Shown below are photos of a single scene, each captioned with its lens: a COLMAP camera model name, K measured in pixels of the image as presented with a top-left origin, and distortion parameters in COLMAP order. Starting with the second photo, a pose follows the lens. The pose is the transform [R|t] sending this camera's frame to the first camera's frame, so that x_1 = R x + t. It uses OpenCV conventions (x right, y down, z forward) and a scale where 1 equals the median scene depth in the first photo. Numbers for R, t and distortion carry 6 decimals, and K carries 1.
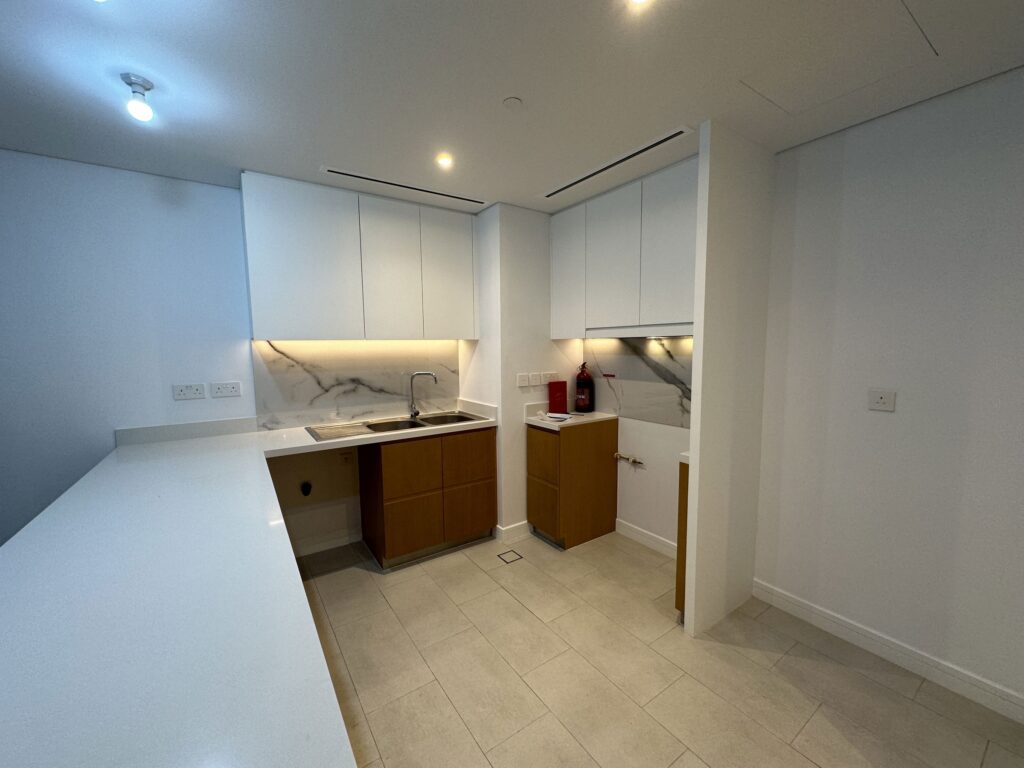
lens RADIAL K [[413.9, 0, 516.2], [0, 413.9, 384.6], [0, 0, 1]] dist [0.005367, 0.000891]
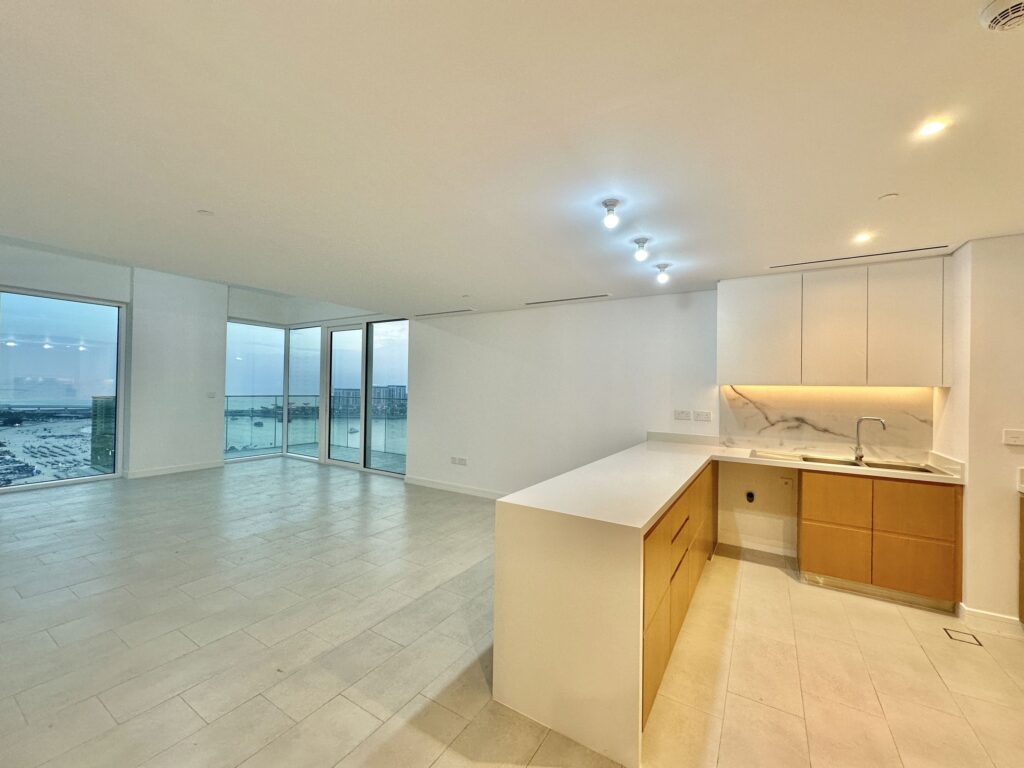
lens RADIAL K [[413.9, 0, 509.0], [0, 413.9, 385.7], [0, 0, 1]] dist [0.005367, 0.000891]
pose [[0.395317, 0.014989, -0.918423, 0.387665], [-0.109697, 0.993481, -0.031003, 0.023978], [0.911971, 0.113004, 0.394384, -0.255932]]
